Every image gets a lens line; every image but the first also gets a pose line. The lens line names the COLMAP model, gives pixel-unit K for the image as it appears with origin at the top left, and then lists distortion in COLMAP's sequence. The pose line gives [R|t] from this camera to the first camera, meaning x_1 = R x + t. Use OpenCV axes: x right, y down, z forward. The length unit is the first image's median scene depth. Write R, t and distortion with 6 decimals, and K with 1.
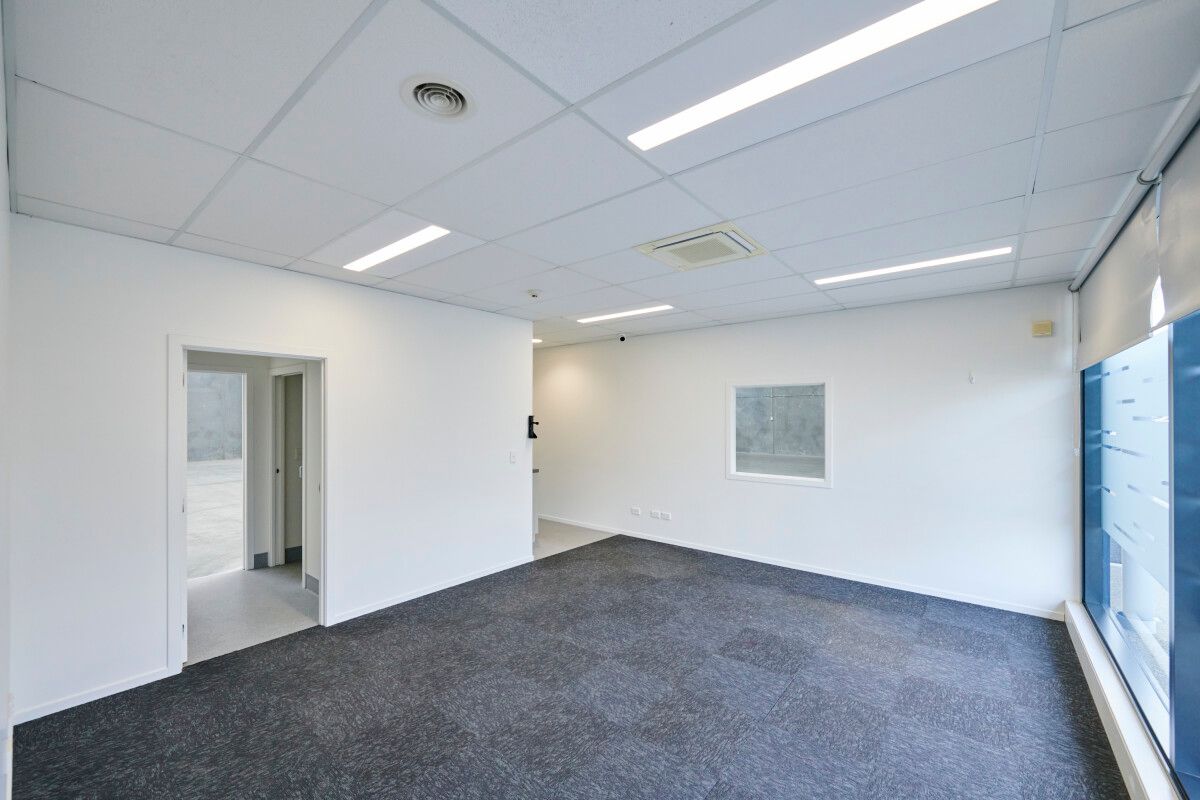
lens RADIAL K [[484.1, 0, 587.1], [0, 484.1, 417.9], [0, 0, 1]] dist [-0.000492, 0.000137]
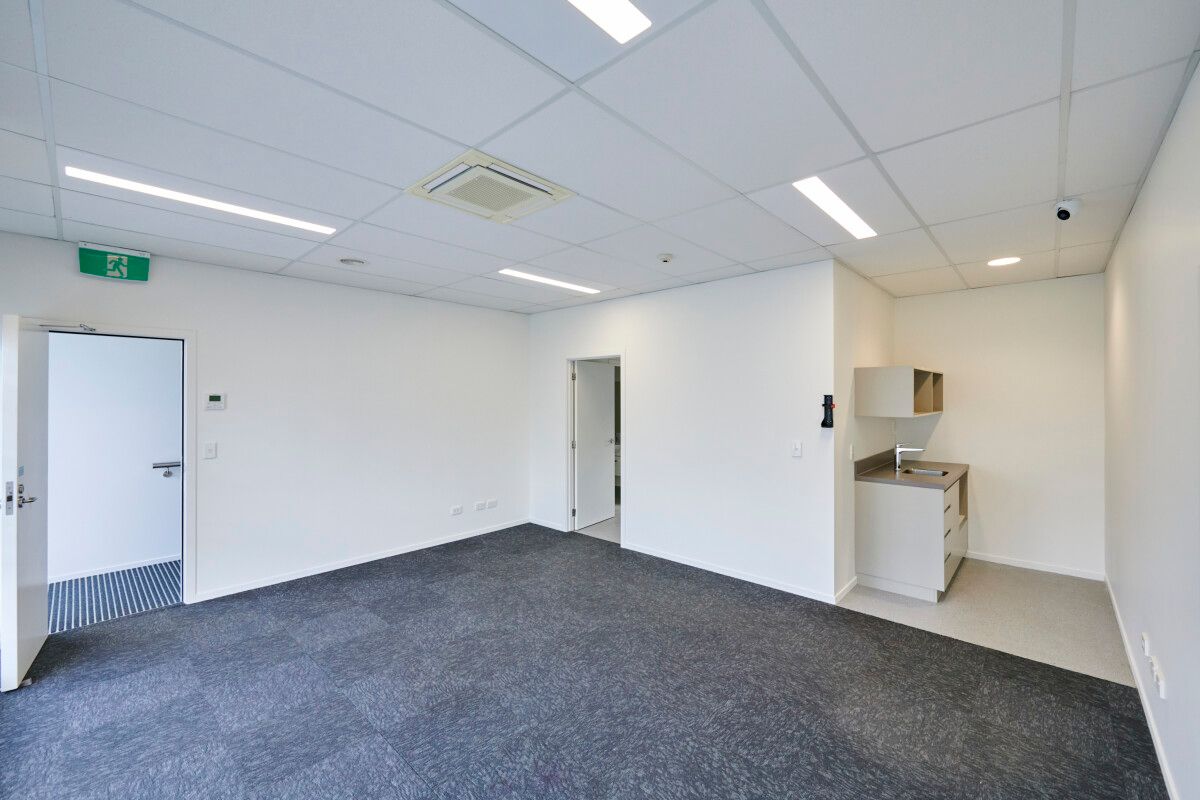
lens RADIAL K [[484.1, 0, 597.5], [0, 484.1, 395.5], [0, 0, 1]] dist [-0.000492, 0.000137]
pose [[-0.054499, -0.004799, -0.998502, 0.697058], [-0.003706, 0.999983, -0.004604, 0.000537], [0.998507, 0.003449, -0.054516, 0.813980]]
